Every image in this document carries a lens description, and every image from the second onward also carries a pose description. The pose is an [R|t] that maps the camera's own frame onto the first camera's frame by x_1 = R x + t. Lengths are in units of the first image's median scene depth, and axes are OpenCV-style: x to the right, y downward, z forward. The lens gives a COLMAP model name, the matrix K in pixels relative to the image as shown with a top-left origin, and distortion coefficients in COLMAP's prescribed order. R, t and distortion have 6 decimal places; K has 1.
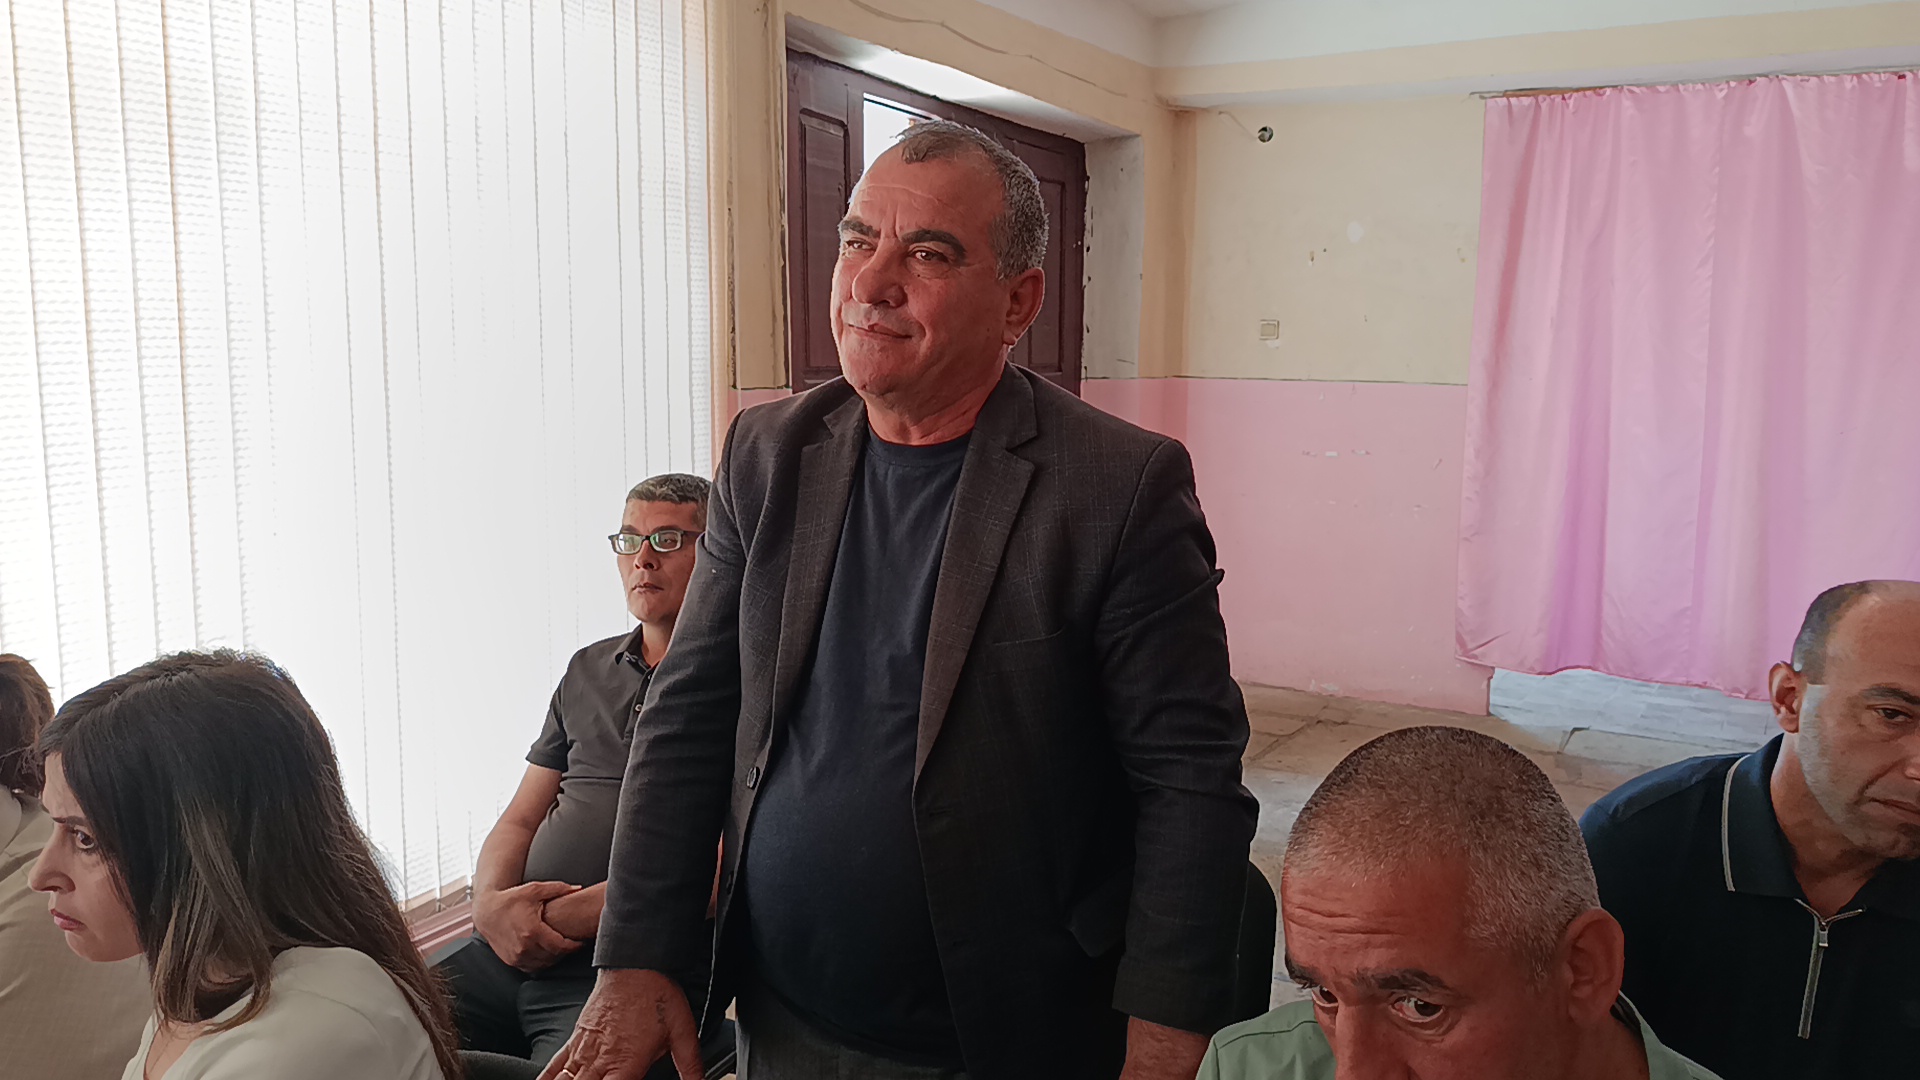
lens RADIAL K [[1386.6, 0, 949.2], [0, 1386.6, 544.3], [0, 0, 1]] dist [0.014655, -0.040600]
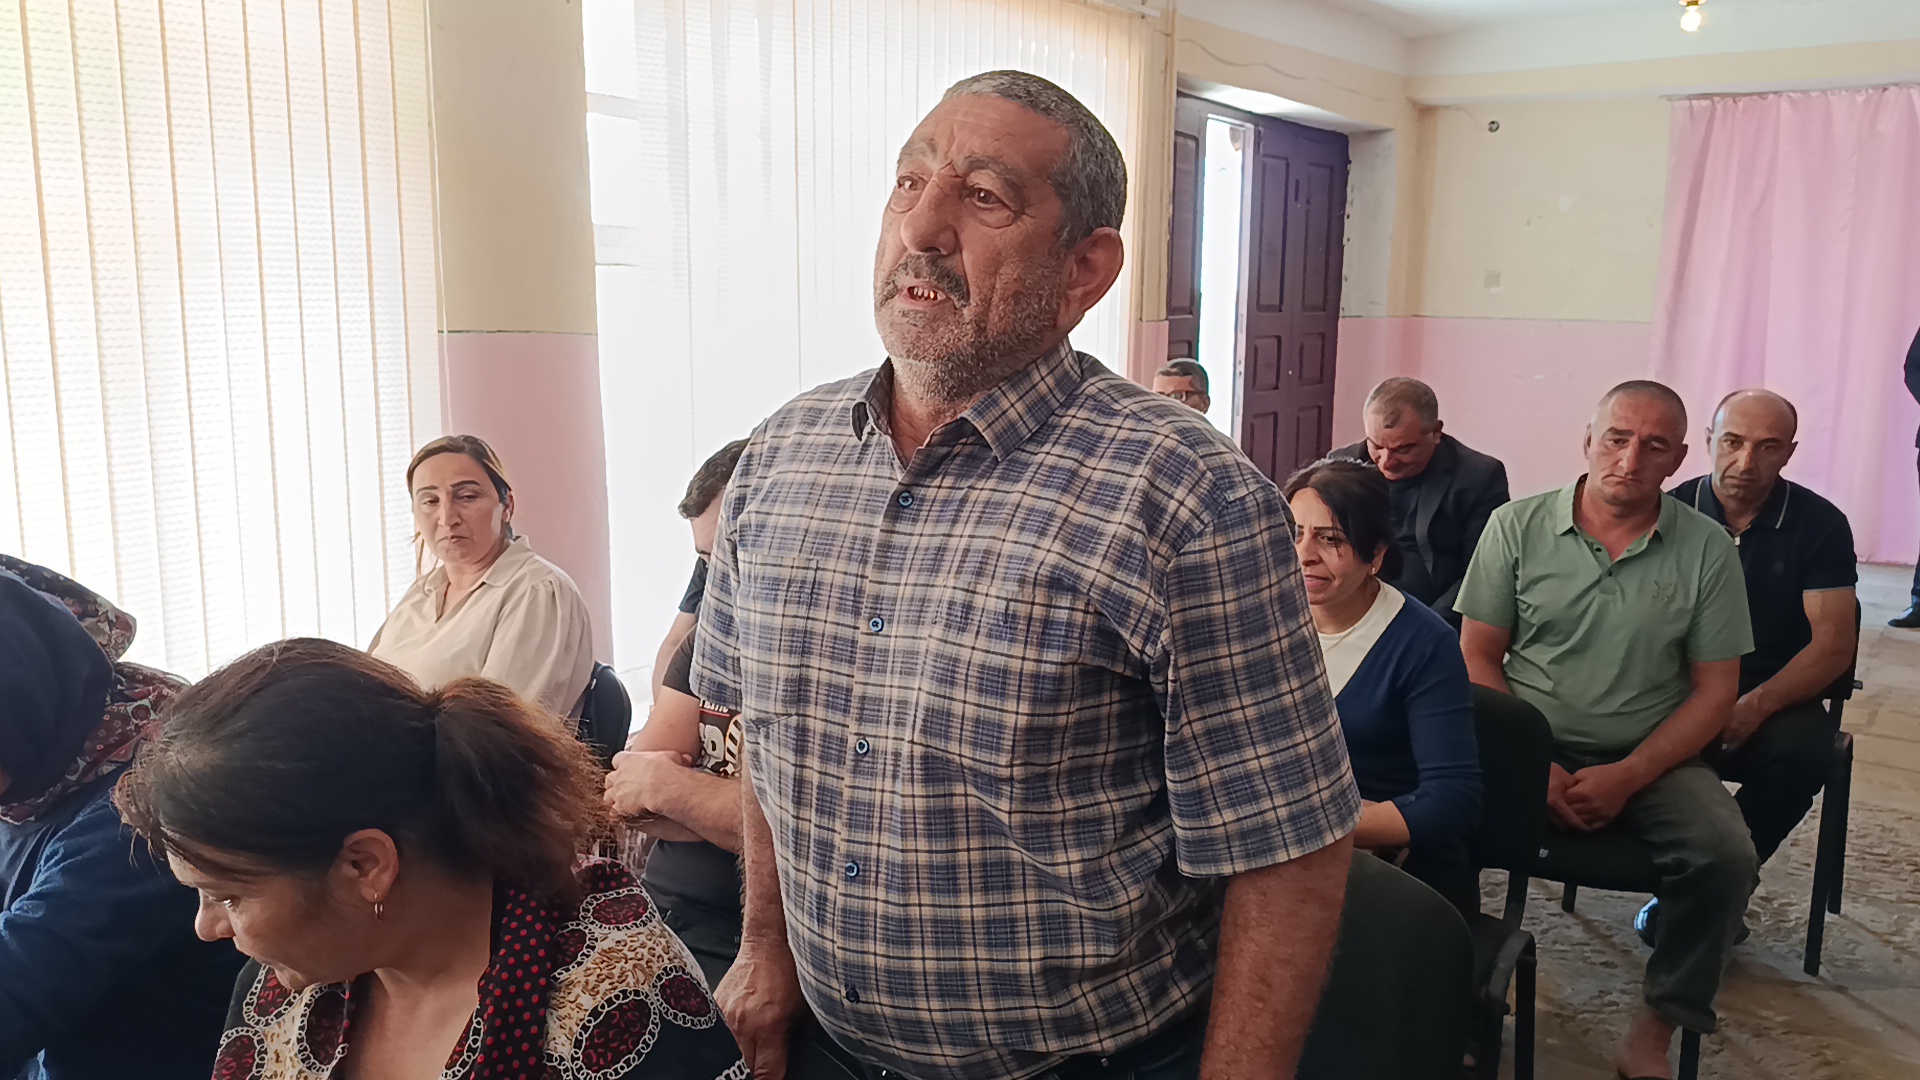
lens RADIAL K [[1386.6, 0, 950.3], [0, 1386.6, 535.6], [0, 0, 1]] dist [0.014655, -0.040600]
pose [[0.993383, 0.019081, -0.113256, -0.129782], [-0.014800, 0.999148, 0.038521, 0.045034], [0.113895, -0.036590, 0.992819, -0.378756]]
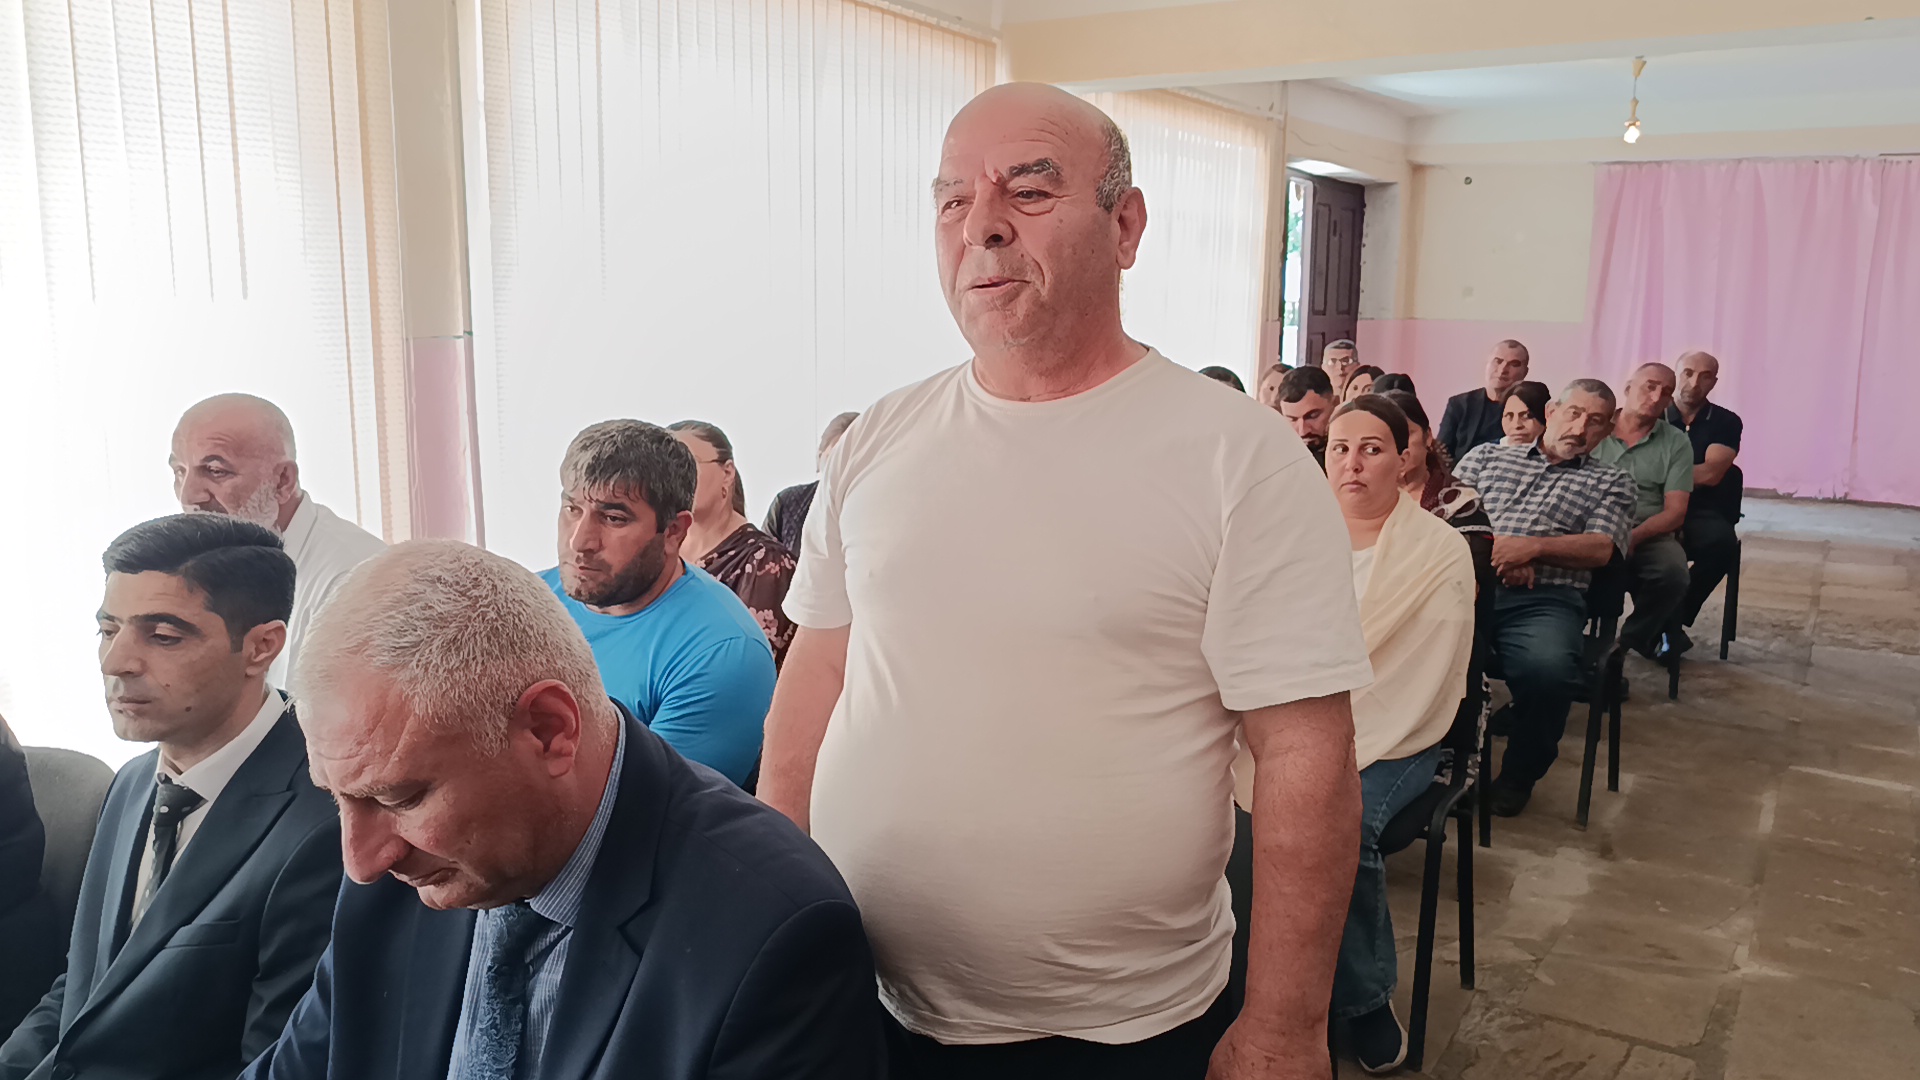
lens RADIAL K [[1386.6, 0, 961.6], [0, 1386.6, 528.8], [0, 0, 1]] dist [0.014655, -0.040600]
pose [[0.999725, 0.005435, -0.022791, -0.409404], [-0.004531, 0.999209, 0.039511, 0.088427], [0.022988, -0.039397, 0.998959, -0.874535]]
